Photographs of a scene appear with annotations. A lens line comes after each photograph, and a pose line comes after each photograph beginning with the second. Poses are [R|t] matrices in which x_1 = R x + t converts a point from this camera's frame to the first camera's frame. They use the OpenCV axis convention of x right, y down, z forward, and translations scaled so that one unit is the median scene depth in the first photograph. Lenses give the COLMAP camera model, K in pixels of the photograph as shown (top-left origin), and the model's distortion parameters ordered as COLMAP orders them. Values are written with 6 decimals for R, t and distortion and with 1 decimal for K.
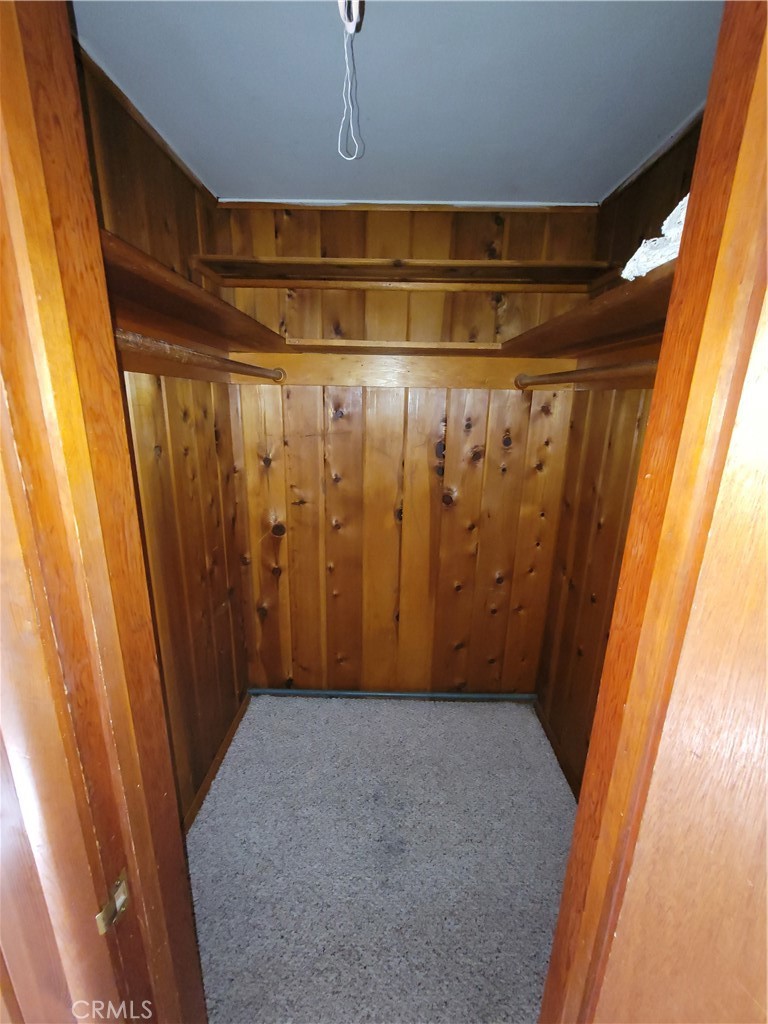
lens RADIAL K [[419.2, 0, 384.0], [0, 419.2, 512.0], [0, 0, 1]] dist [0.002225, 0.000208]
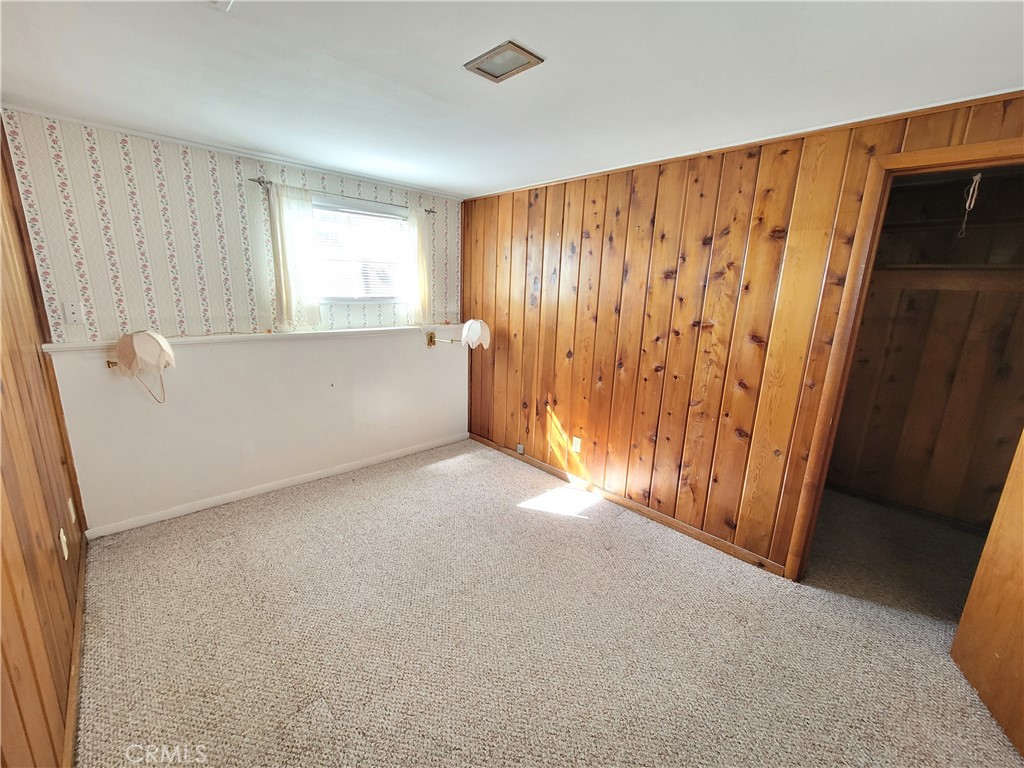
lens RADIAL K [[419.2, 0, 512.0], [0, 419.2, 384.0], [0, 0, 1]] dist [0.002225, 0.000208]
pose [[0.694681, 0.170452, -0.698831, 0.002742], [-0.209662, 0.977315, 0.029959, 0.316412], [0.688084, 0.125706, 0.714660, -1.130419]]
